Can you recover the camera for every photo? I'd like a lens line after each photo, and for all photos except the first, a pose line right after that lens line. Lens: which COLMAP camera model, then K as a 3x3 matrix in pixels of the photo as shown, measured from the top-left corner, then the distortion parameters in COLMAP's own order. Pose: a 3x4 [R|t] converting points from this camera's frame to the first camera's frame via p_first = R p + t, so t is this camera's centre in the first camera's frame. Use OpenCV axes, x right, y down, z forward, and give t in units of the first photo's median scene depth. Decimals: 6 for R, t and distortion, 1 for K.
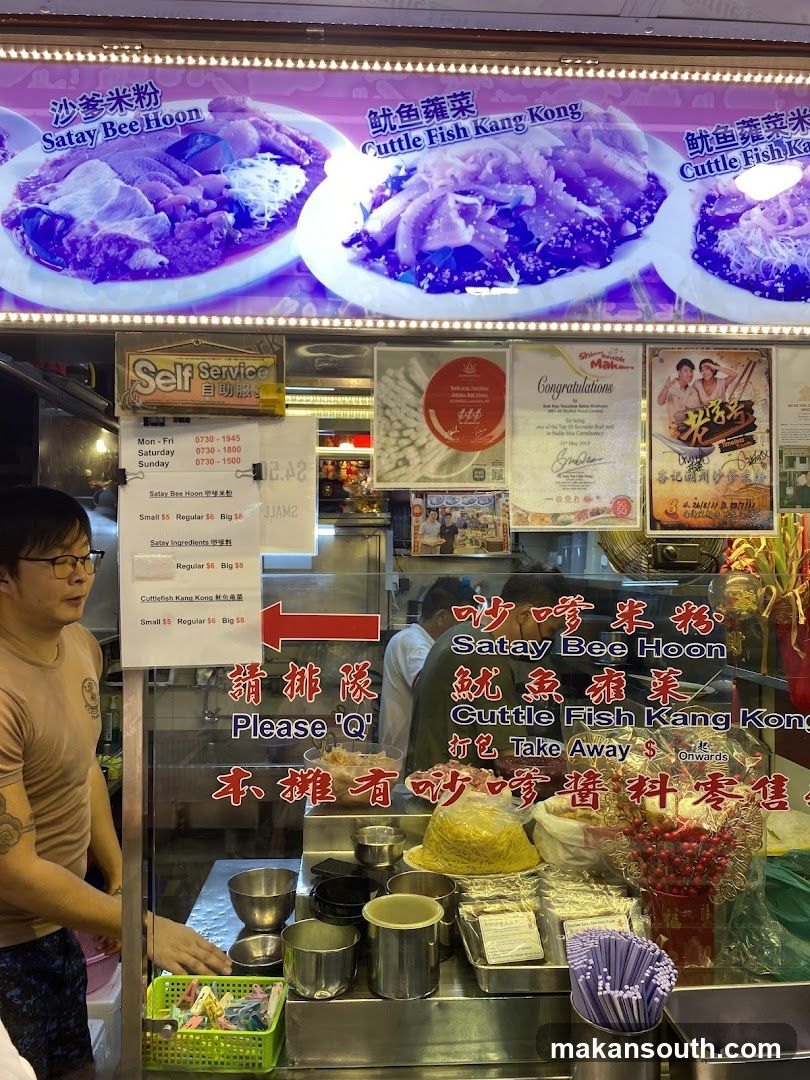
lens RADIAL K [[775.3, 0, 407.1], [0, 775.3, 544.8], [0, 0, 1]] dist [0.068351, -0.128789]
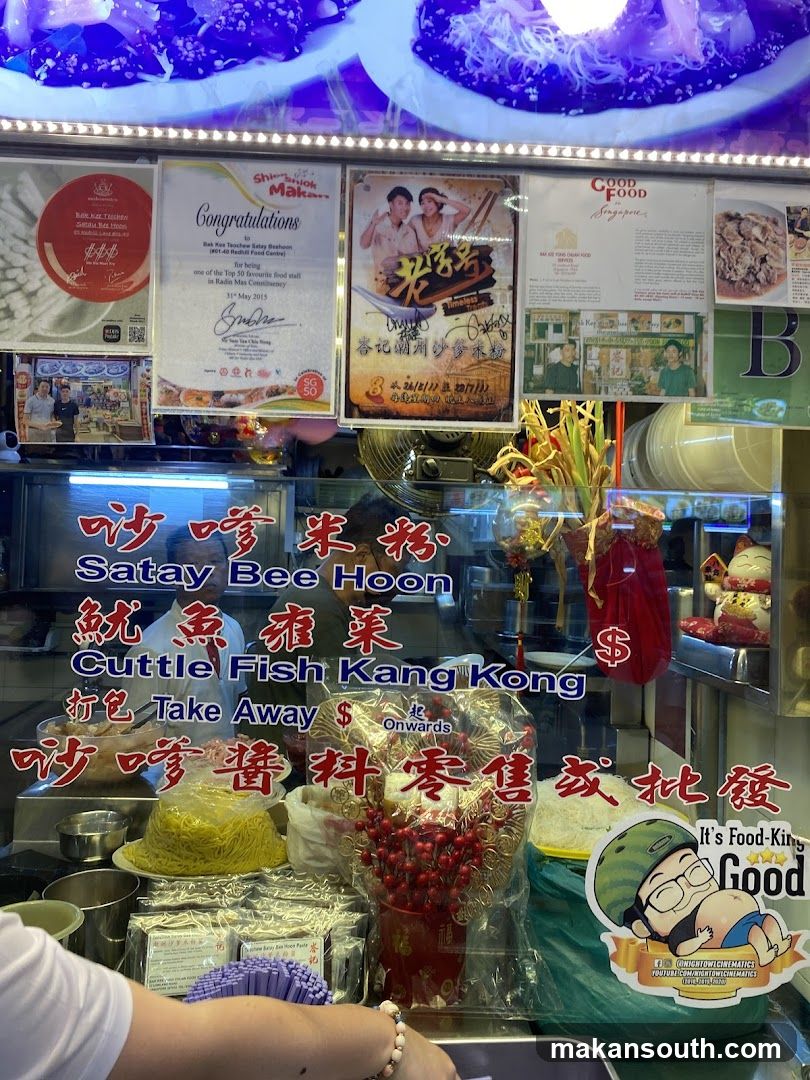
lens RADIAL K [[784.9, 0, 414.3], [0, 784.9, 523.6], [0, 0, 1]] dist [0.025210, -0.025336]
pose [[0.999646, 0.024888, -0.009401, 0.384405], [-0.024956, 0.999663, -0.007155, 0.085296], [0.009219, 0.007387, 0.999930, 0.257740]]
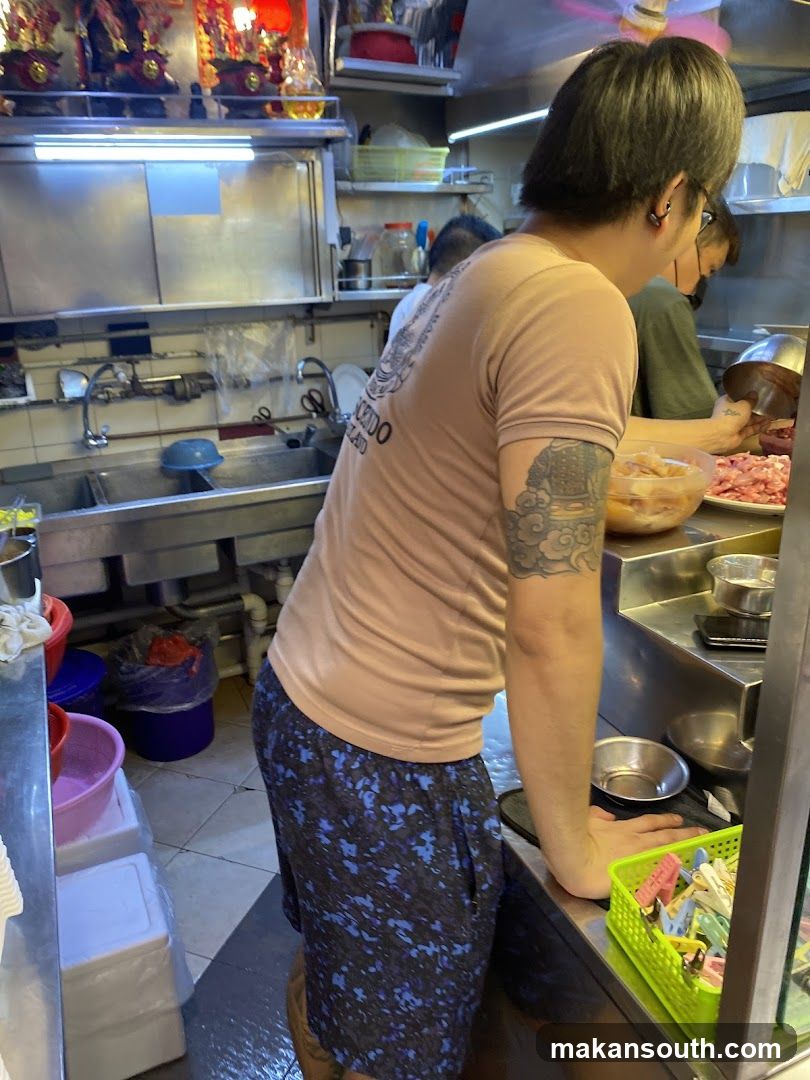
lens RADIAL K [[802.6, 0, 391.3], [0, 802.6, 539.3], [0, 0, 1]] dist [-0.002961, -0.006222]
pose [[0.938285, -0.151669, 0.310834, -0.726315], [0.028529, 0.929596, 0.367474, 0.123297], [-0.344684, -0.335927, 0.876553, 0.657097]]
